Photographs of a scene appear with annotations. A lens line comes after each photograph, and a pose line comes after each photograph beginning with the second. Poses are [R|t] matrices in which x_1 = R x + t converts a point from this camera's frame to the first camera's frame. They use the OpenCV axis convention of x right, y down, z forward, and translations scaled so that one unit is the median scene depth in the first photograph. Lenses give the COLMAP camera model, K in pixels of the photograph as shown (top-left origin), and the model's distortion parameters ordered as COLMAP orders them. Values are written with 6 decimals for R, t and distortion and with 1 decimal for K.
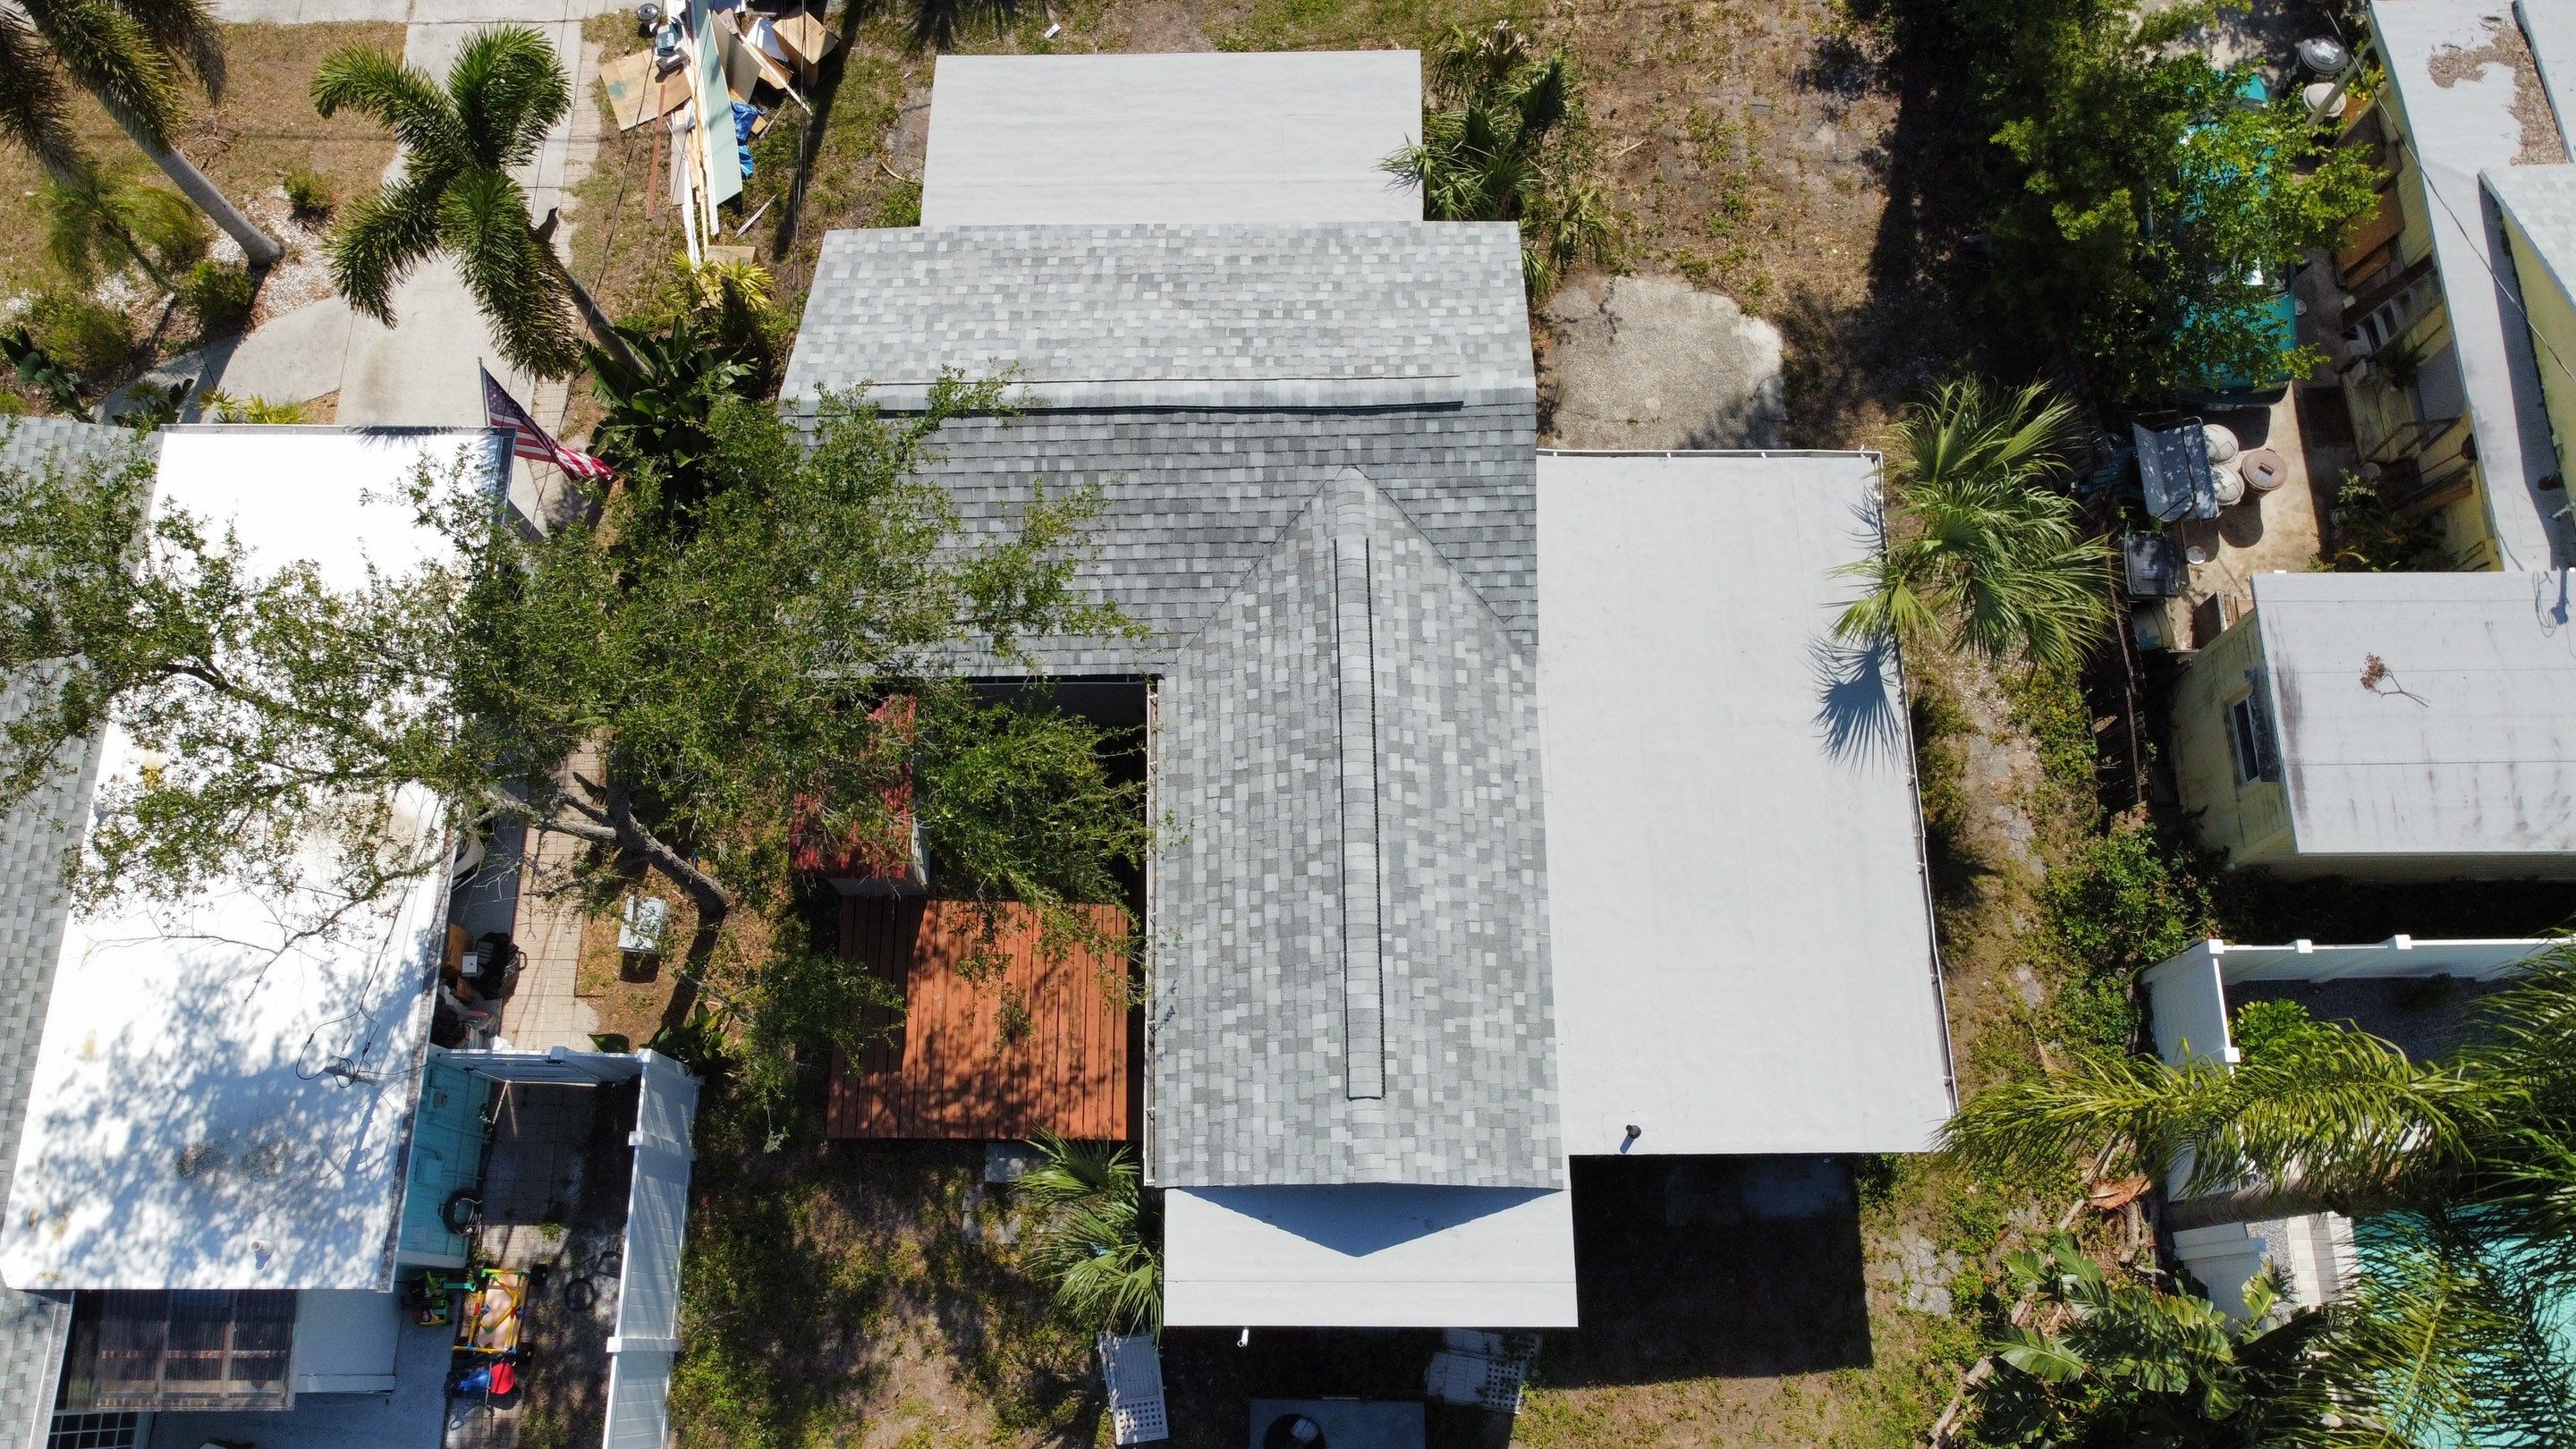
lens RADIAL K [[1982.6, 0, 1256.0], [0, 1982.6, 673.4], [0, 0, 1]] dist [0.030810, -0.057194]
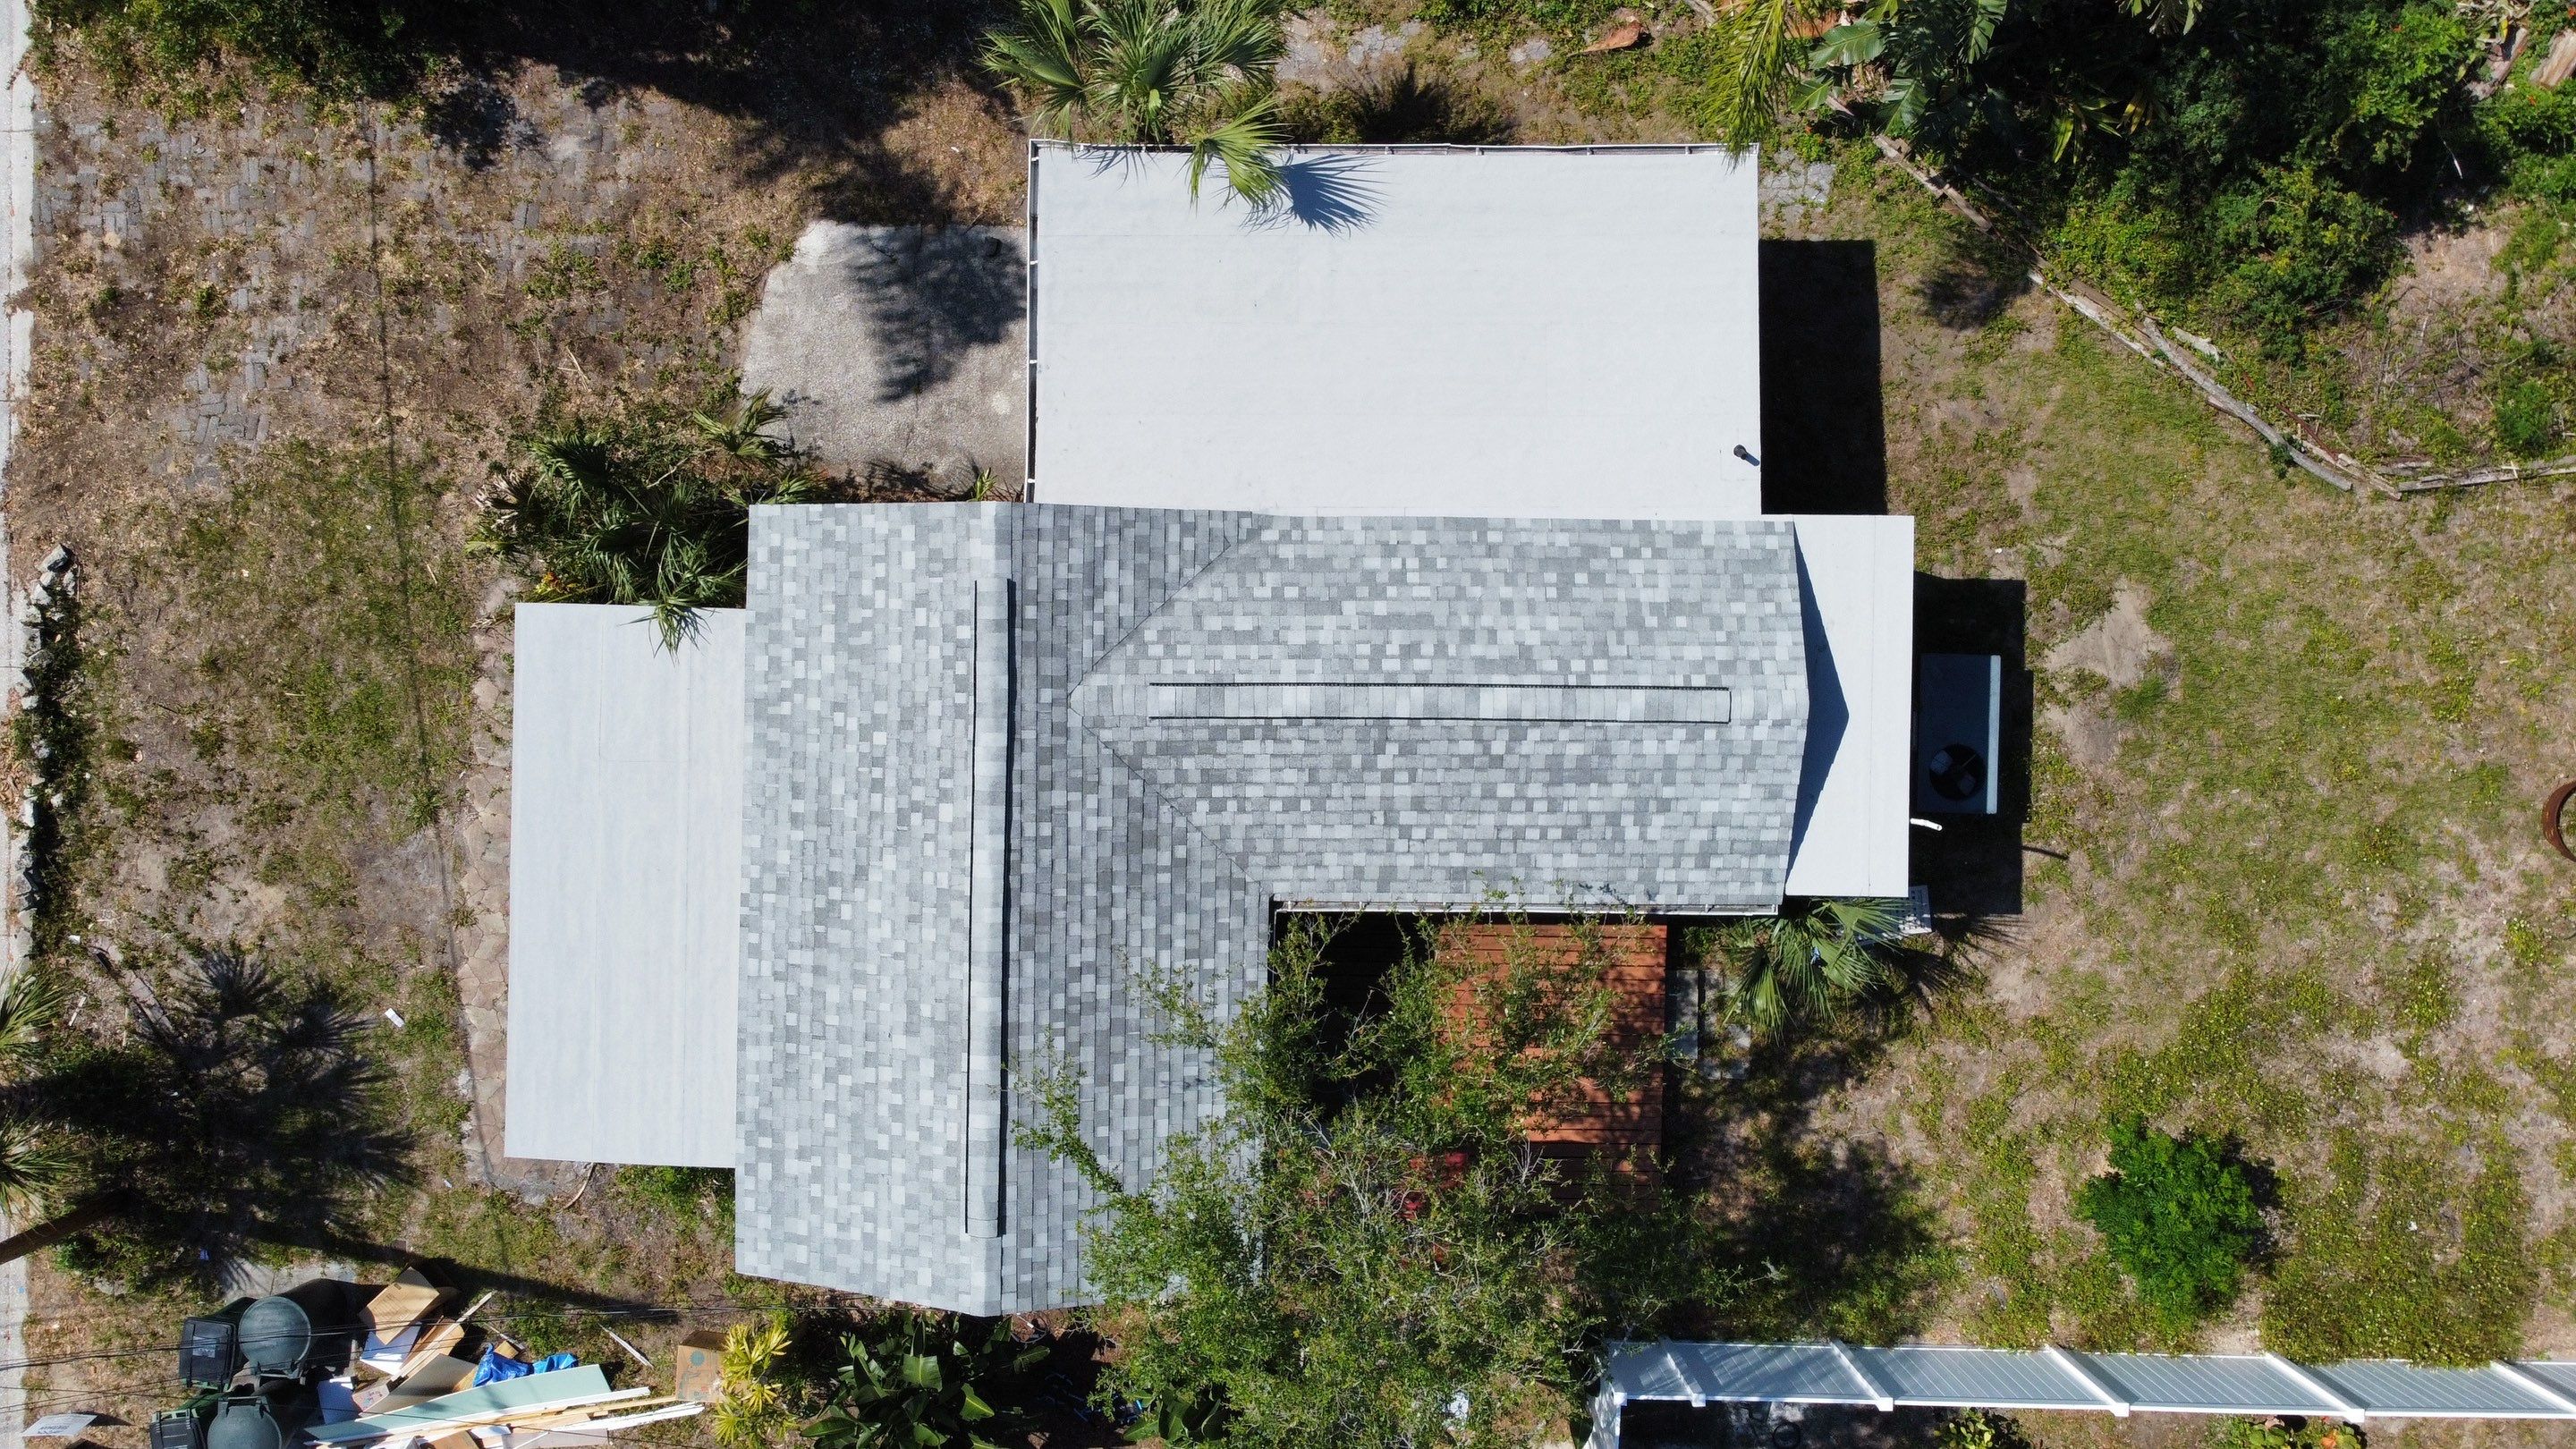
lens RADIAL K [[1982.6, 0, 1248.8], [0, 1982.6, 709.9], [0, 0, 1]] dist [0.030810, -0.057194]
pose [[0.014571, -0.999682, 0.020566, 0.024529], [0.947293, 0.020385, 0.319719, -0.321442], [-0.320036, 0.014823, 0.947289, 0.076773]]
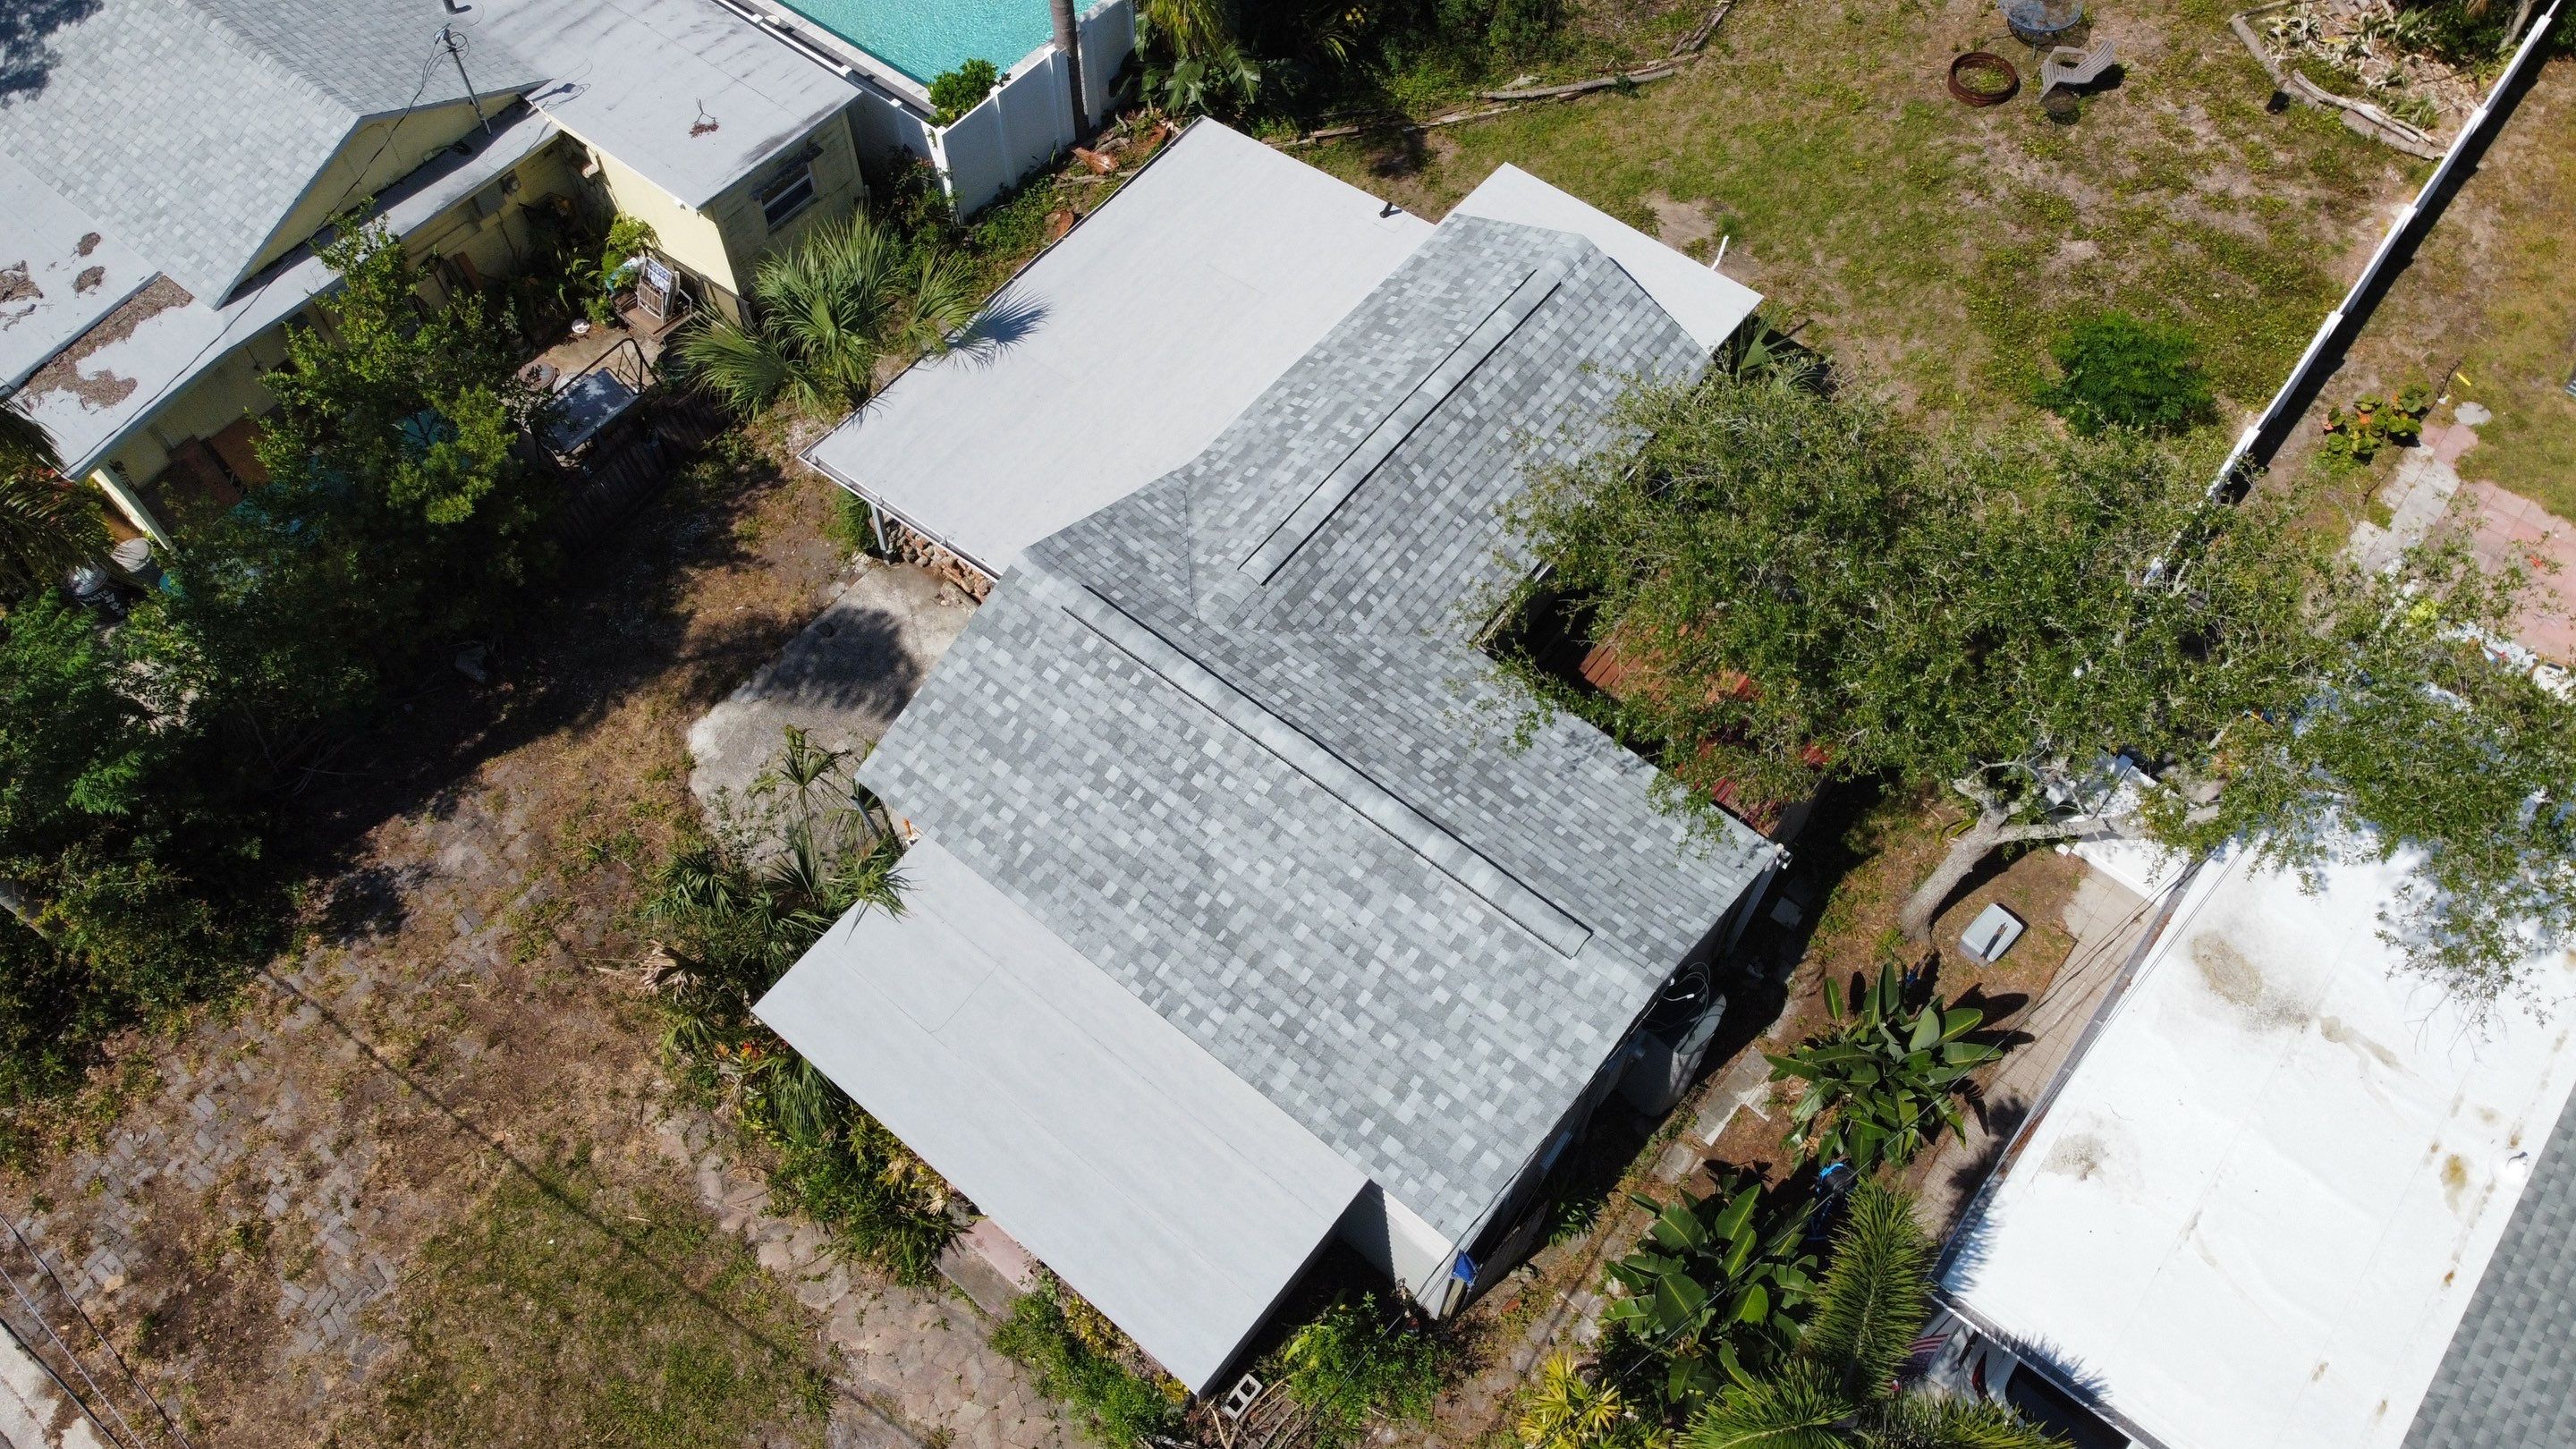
lens RADIAL K [[1982.6, 0, 1254.9], [0, 1982.6, 682.4], [0, 0, 1]] dist [0.030810, -0.057194]
pose [[-0.776091, -0.506856, 0.375208, -0.362449], [0.603944, -0.426164, 0.673524, -0.771270], [-0.181479, 0.749320, 0.636855, 0.371655]]
